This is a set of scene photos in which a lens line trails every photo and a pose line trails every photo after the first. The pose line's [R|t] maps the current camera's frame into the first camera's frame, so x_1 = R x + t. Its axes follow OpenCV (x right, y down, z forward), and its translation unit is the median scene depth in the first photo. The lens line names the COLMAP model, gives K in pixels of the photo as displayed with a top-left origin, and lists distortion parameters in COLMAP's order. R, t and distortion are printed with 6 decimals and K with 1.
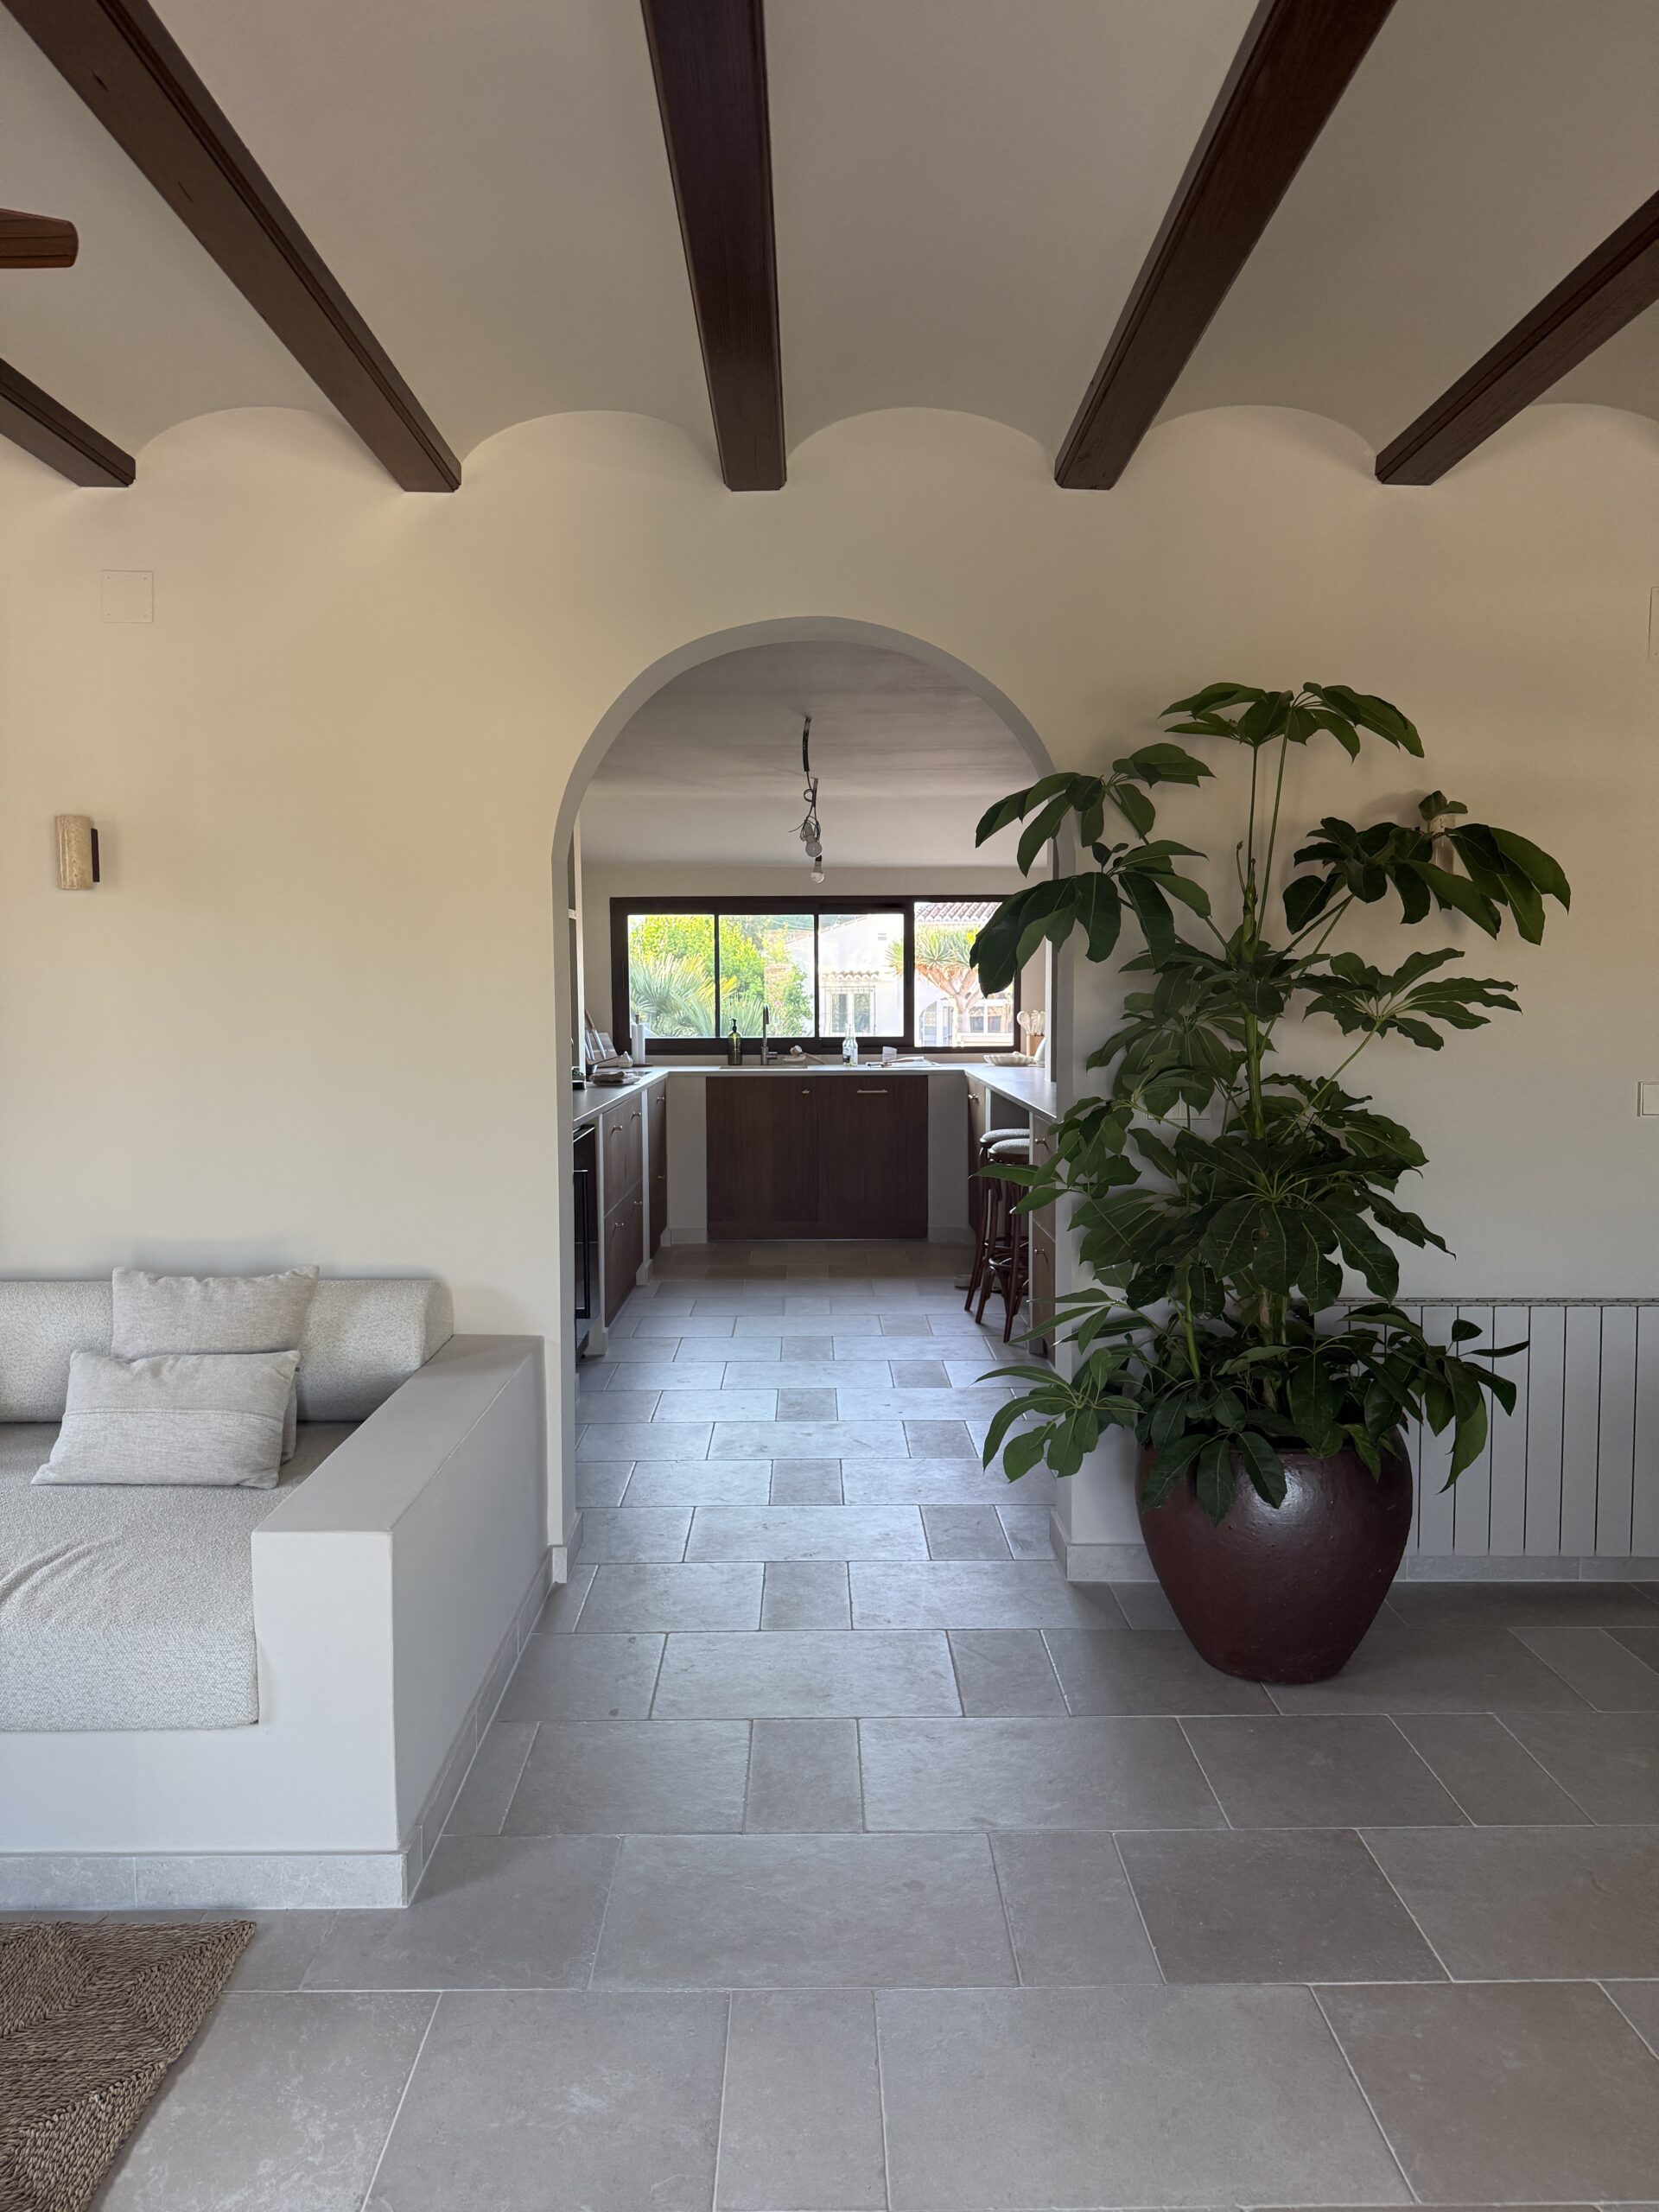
lens RADIAL K [[1614.7, 0, 820.0], [0, 1614.7, 1079.2], [0, 0, 1]] dist [0.154715, -0.231391]
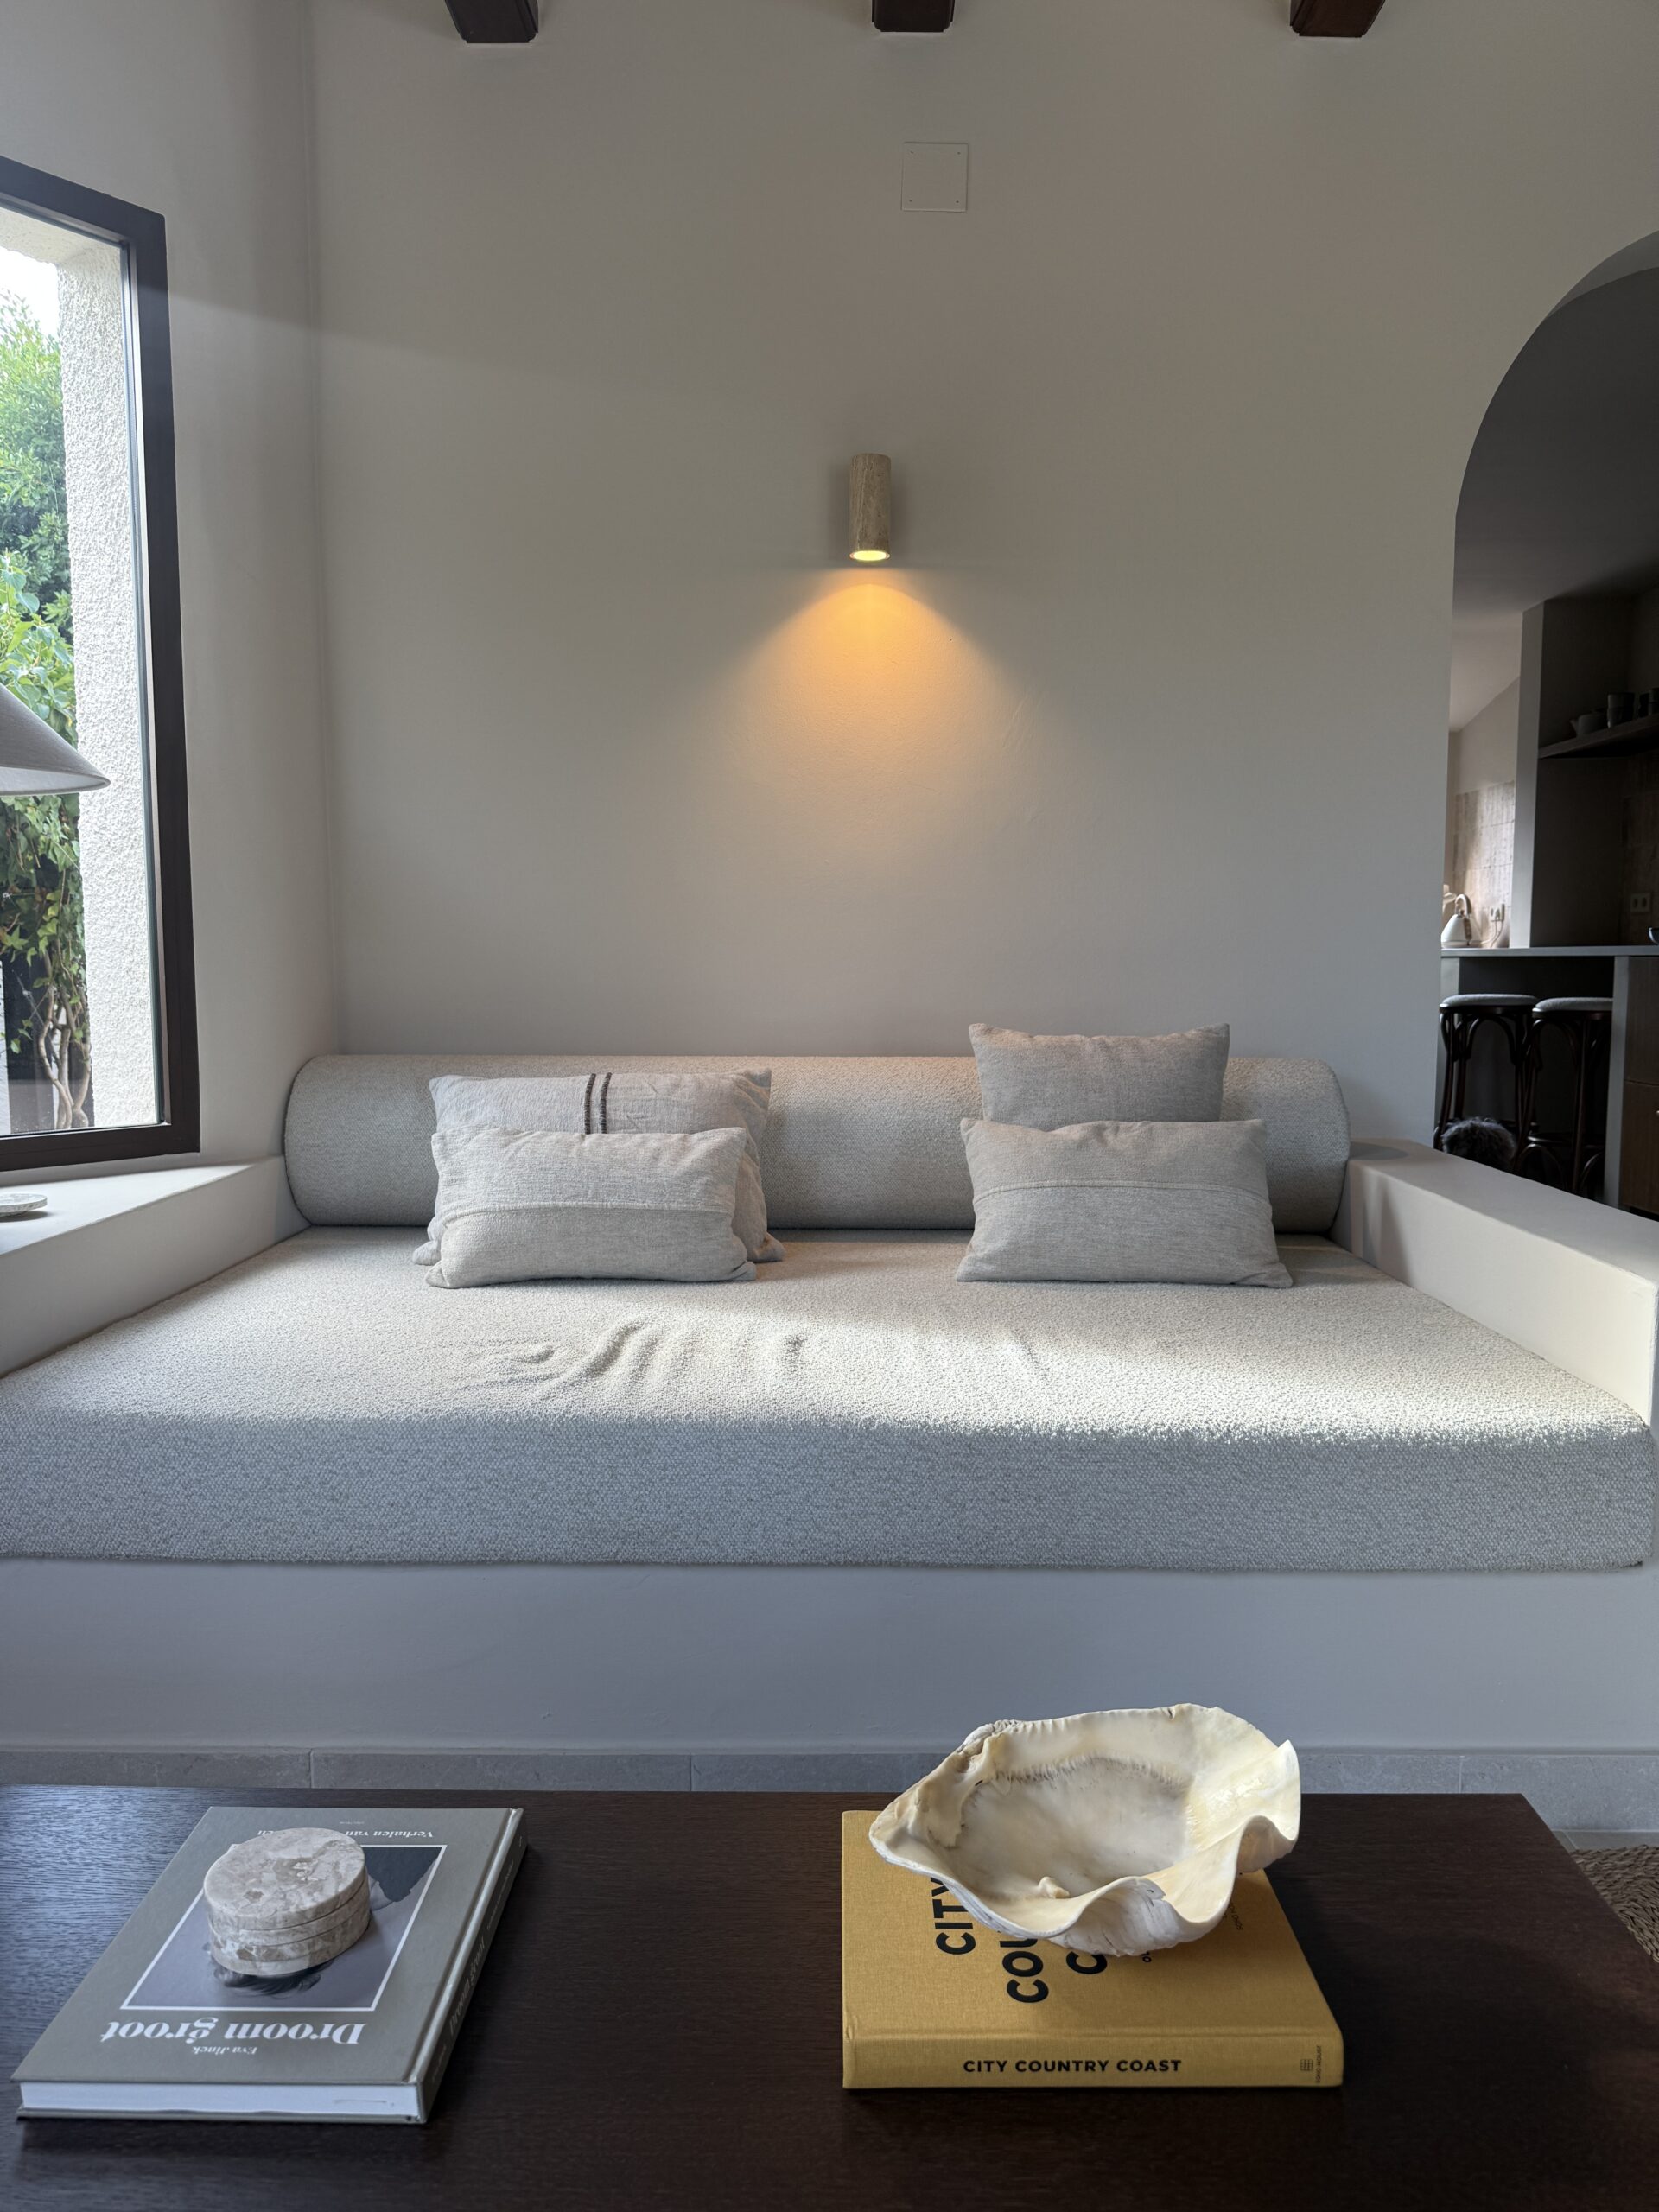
lens RADIAL K [[1614.7, 0, 820.0], [0, 1614.7, 1079.2], [0, 0, 1]] dist [0.154715, -0.231391]
pose [[0.999988, 0.001763, -0.004481, -0.544228], [-0.001673, 0.999799, 0.020000, 0.137334], [0.004515, -0.019992, 0.999790, 0.244281]]
